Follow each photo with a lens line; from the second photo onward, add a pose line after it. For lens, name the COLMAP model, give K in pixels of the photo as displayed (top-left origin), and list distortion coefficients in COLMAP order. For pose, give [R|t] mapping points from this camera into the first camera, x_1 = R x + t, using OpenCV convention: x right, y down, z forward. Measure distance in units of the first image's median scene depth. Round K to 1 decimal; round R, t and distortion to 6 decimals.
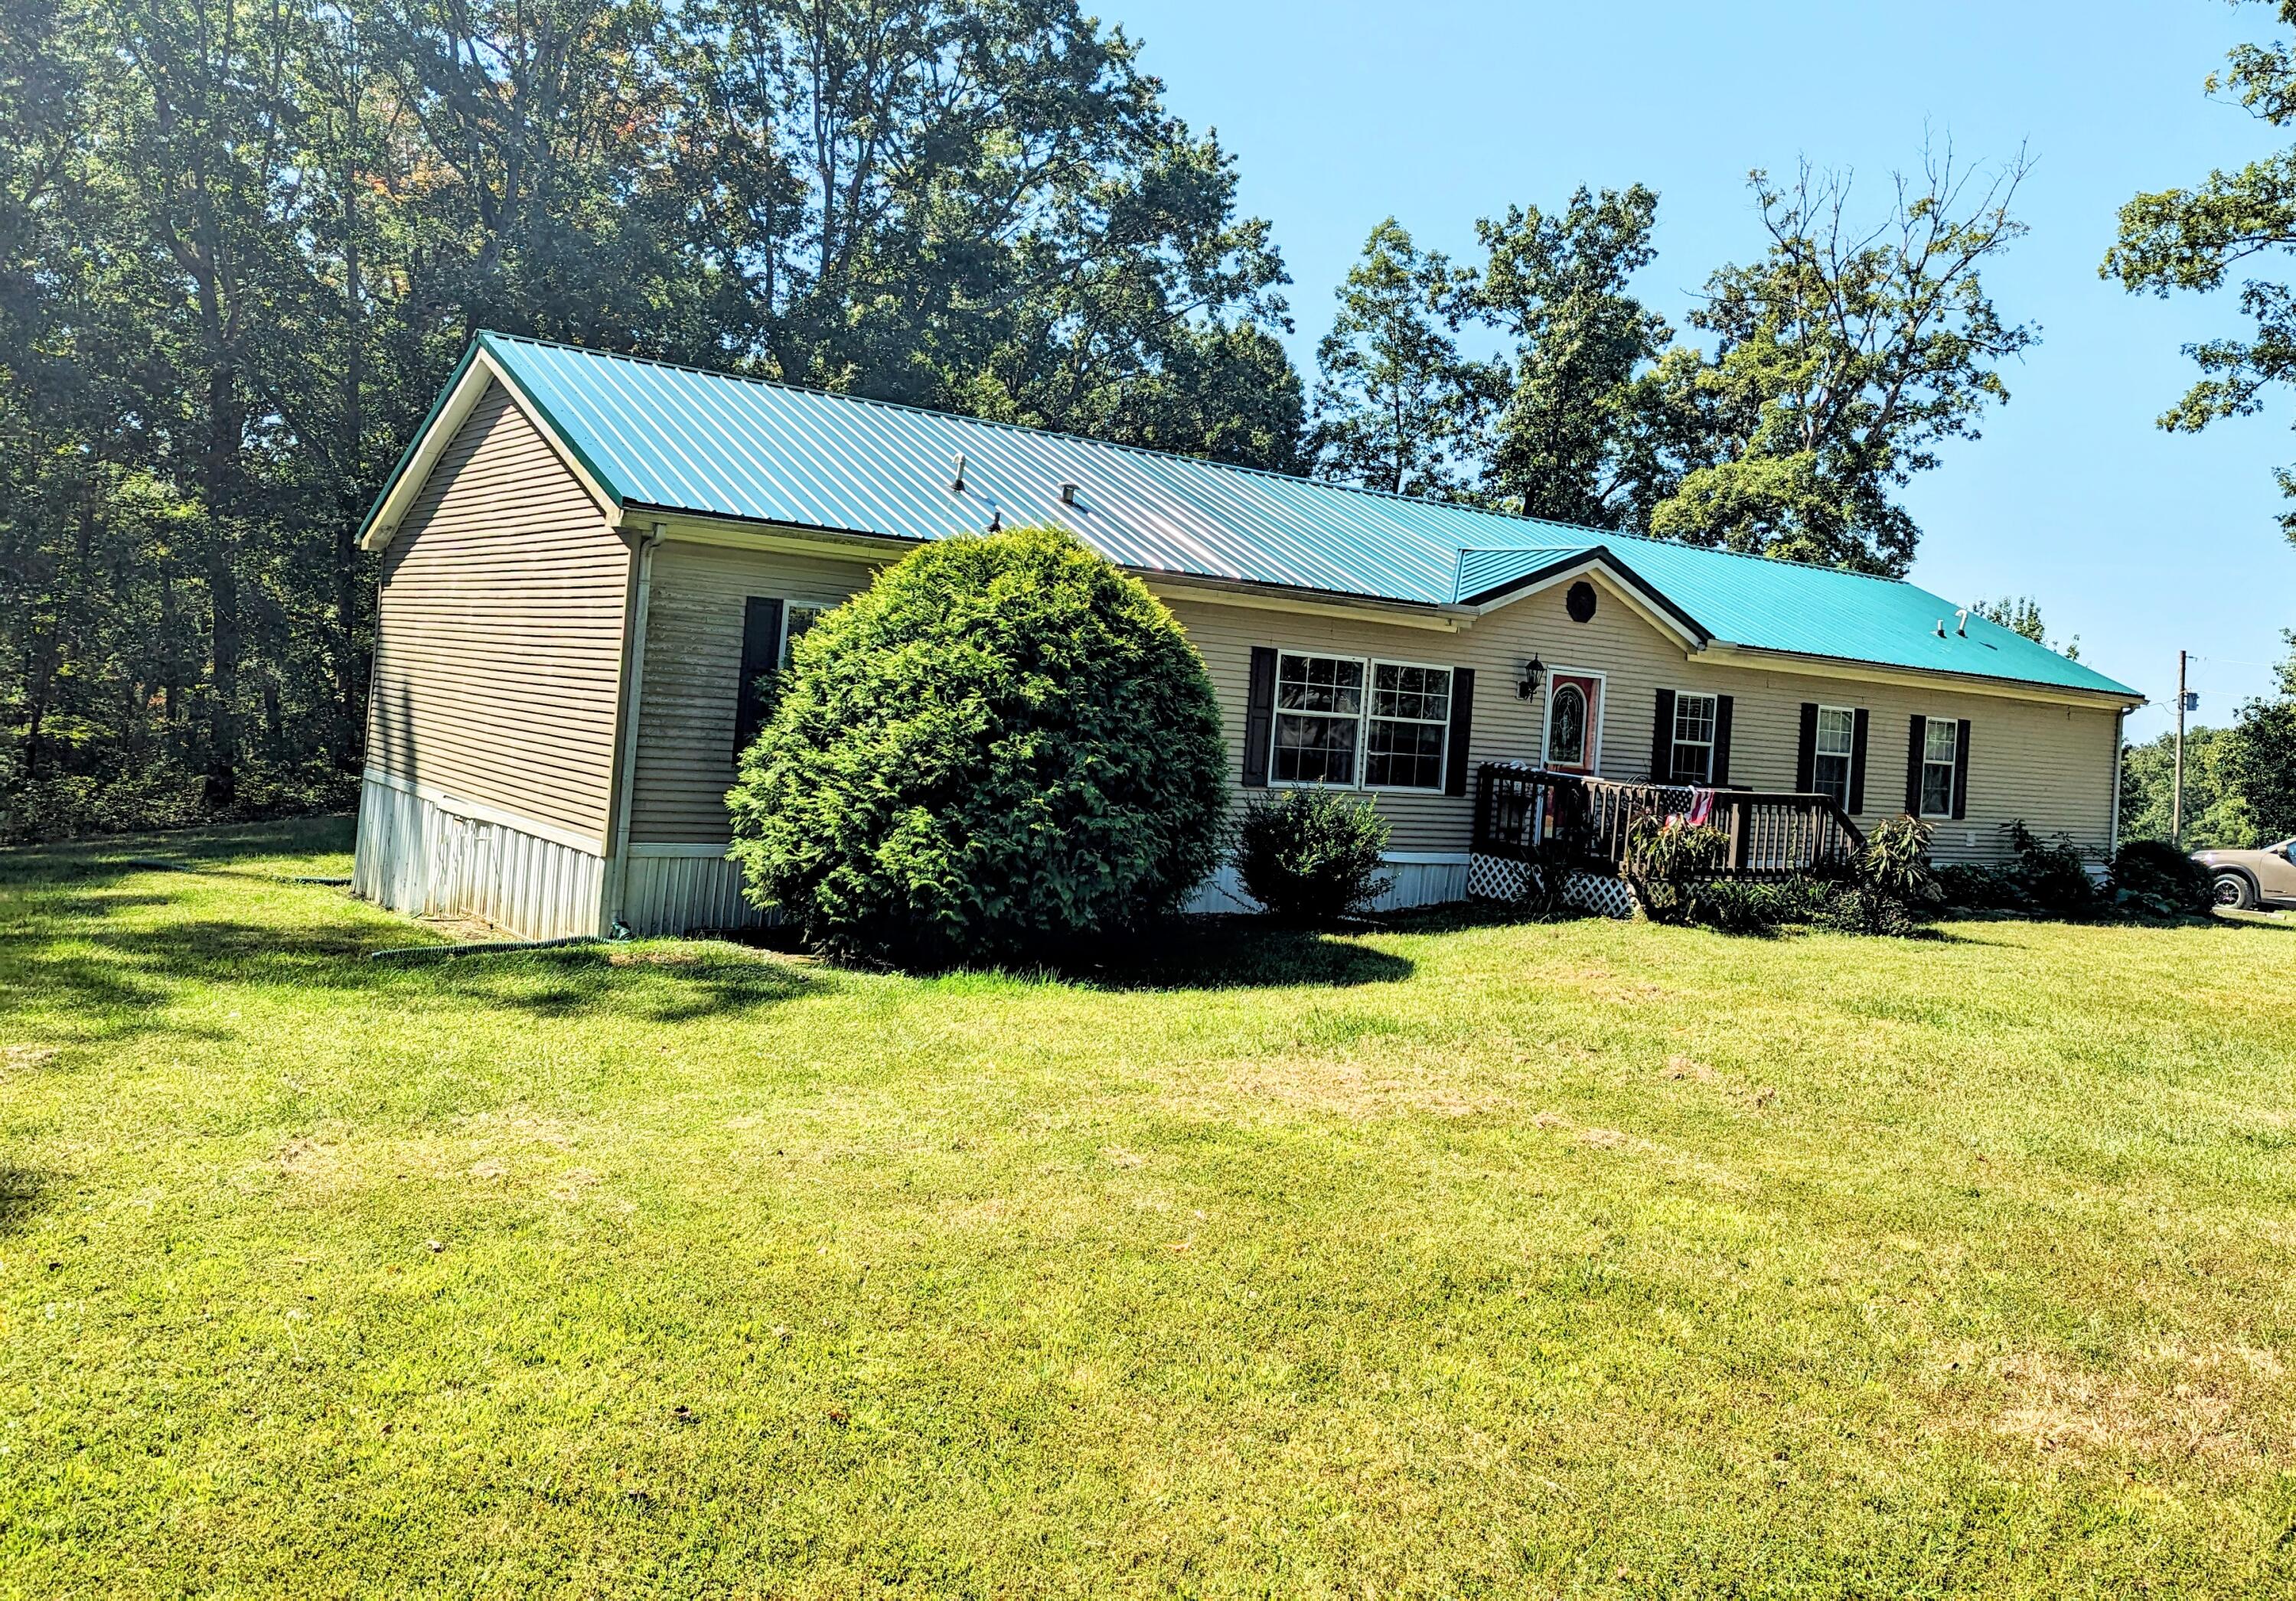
lens RADIAL K [[1764.4, 0, 1151.7], [0, 1764.4, 716.0], [0, 0, 1]] dist [0.050987, -0.001227]
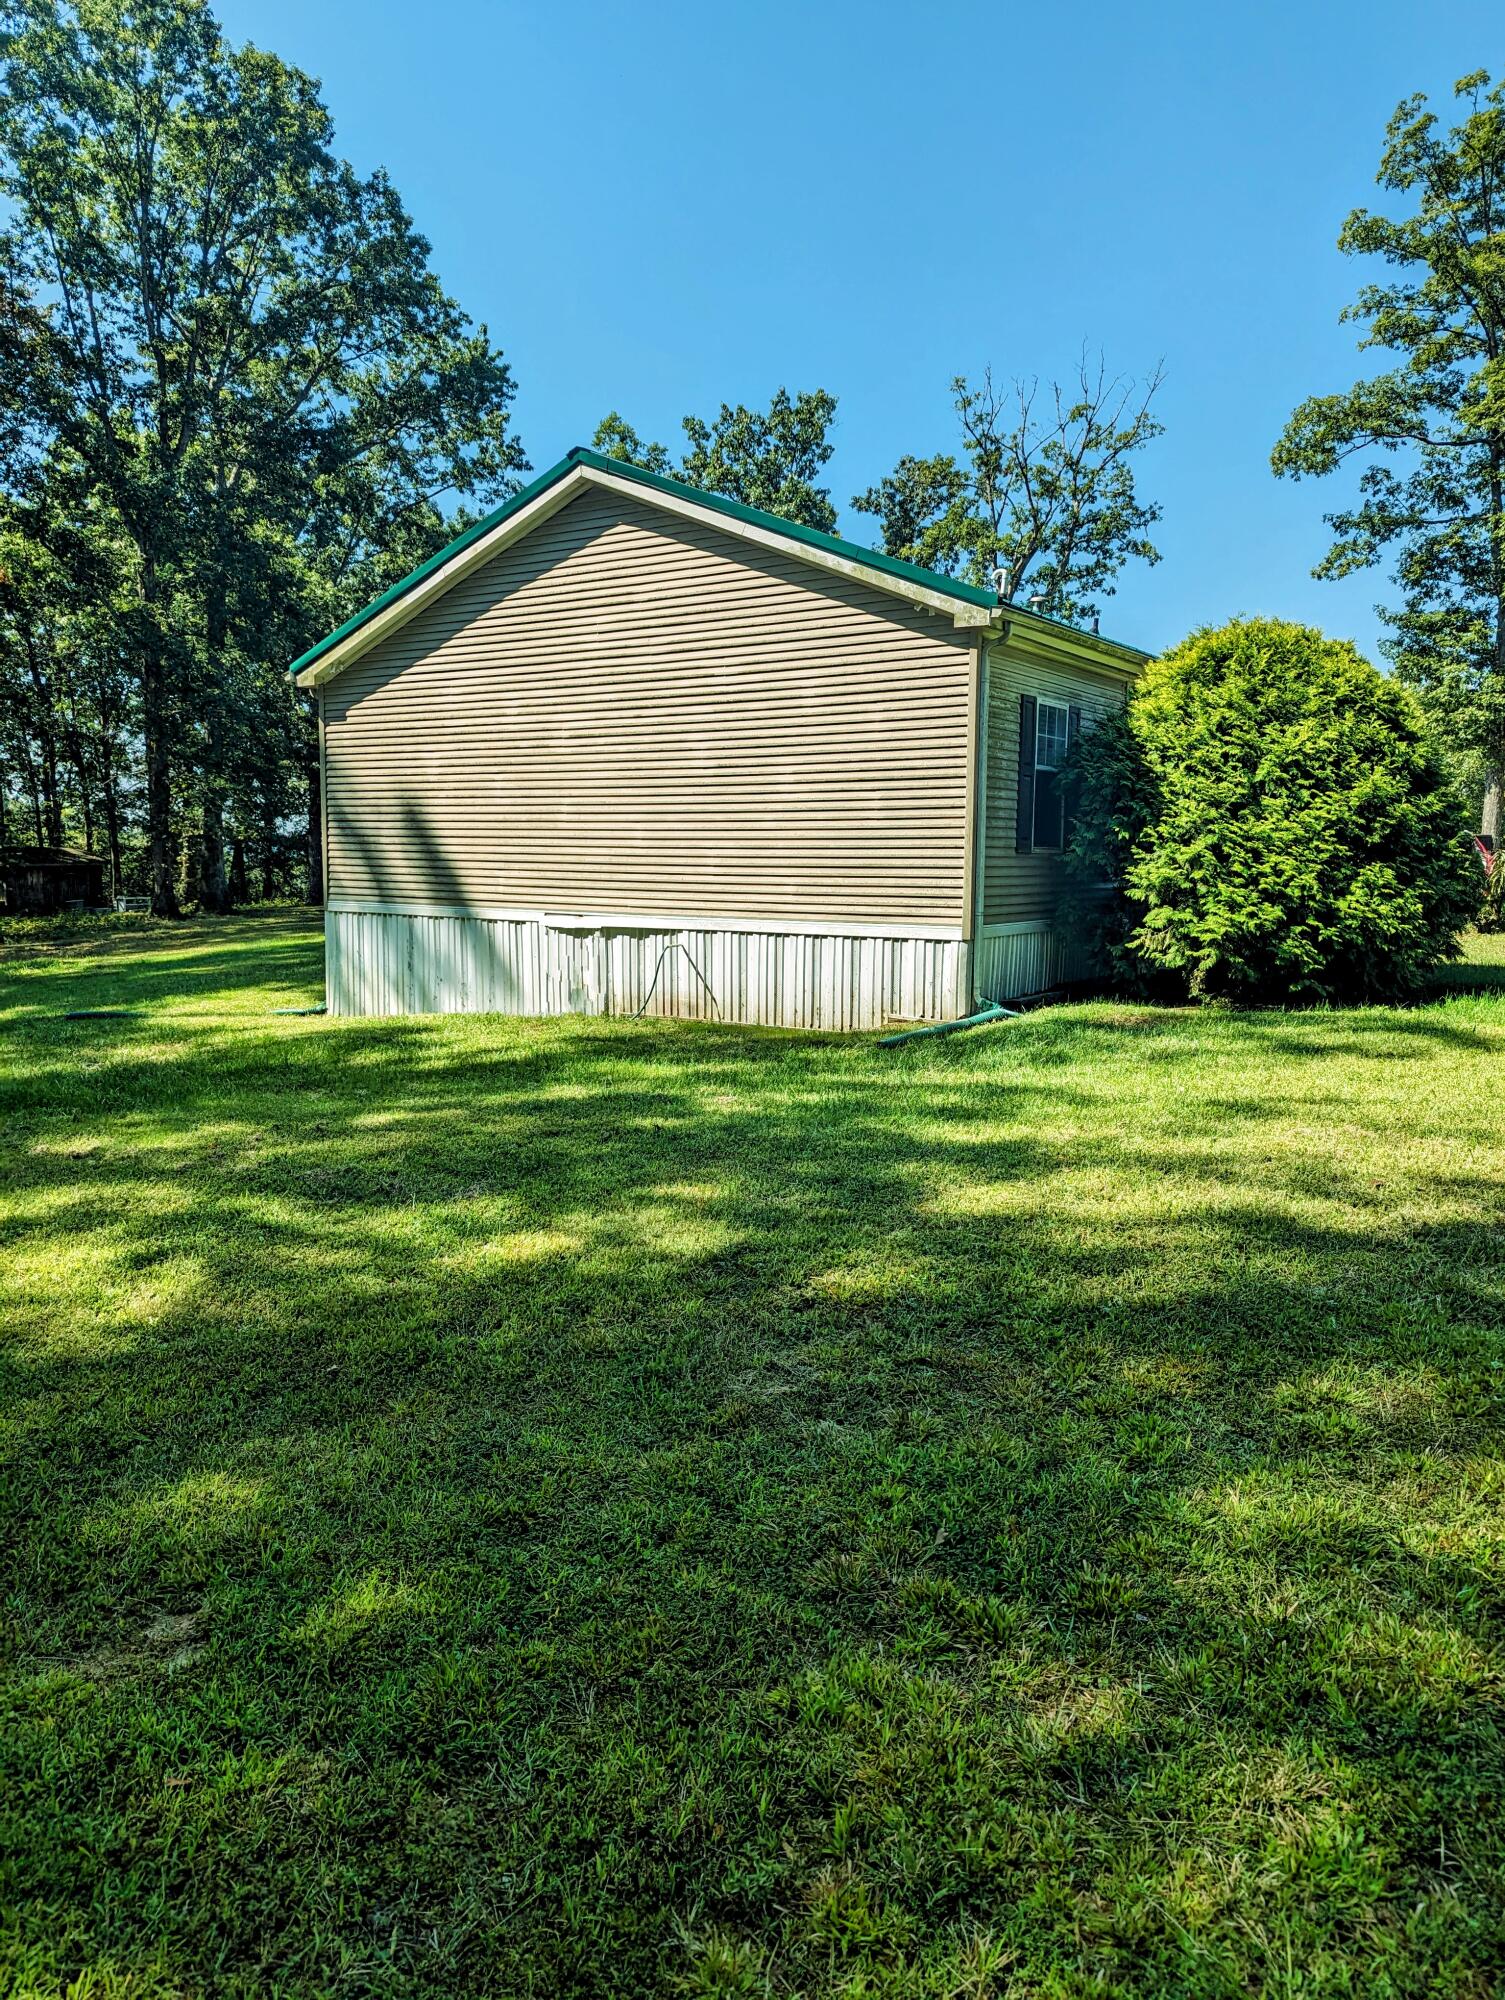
lens RADIAL K [[1401.0, 0, 752.5], [0, 1401.0, 1000.0], [0, 0, 1]] dist [0.040473, -0.000857]
pose [[0.953947, -0.095878, 0.284242, -0.132220], [0.063128, 0.990491, 0.122240, 0.000541], [-0.293259, -0.098667, 0.950928, 0.042723]]
